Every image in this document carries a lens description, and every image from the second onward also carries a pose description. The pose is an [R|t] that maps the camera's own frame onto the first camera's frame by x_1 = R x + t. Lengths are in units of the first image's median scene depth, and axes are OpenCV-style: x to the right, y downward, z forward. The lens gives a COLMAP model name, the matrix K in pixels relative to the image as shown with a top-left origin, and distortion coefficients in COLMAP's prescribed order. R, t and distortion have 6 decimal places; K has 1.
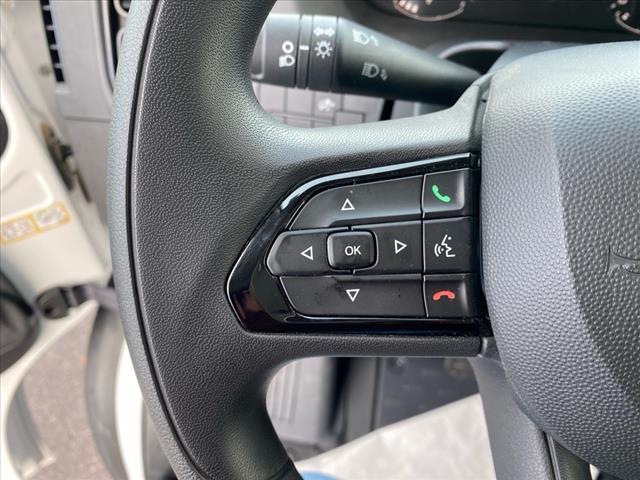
lens RADIAL K [[457.5, 0, 313.6], [0, 457.5, 237.7], [0, 0, 1]] dist [-0.000148, -0.016232]
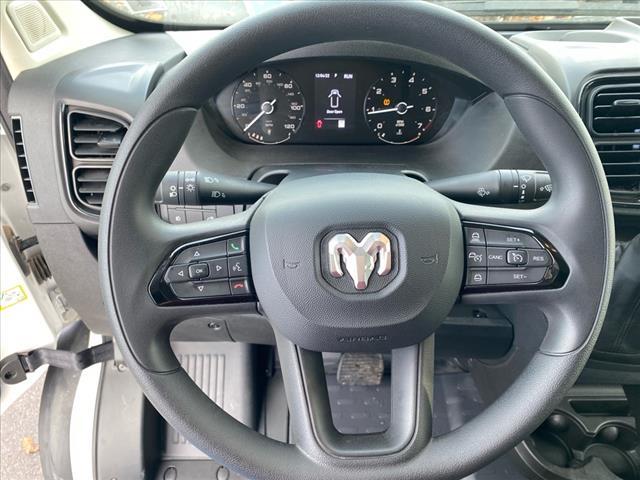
lens RADIAL K [[457.5, 0, 321.2], [0, 457.5, 246.0], [0, 0, 1]] dist [-0.000148, -0.016232]
pose [[0.982896, -0.083583, 0.164104, 0.333321], [0.106859, 0.984573, -0.138555, 0.304804], [-0.149991, 0.153722, 0.976664, -1.557252]]
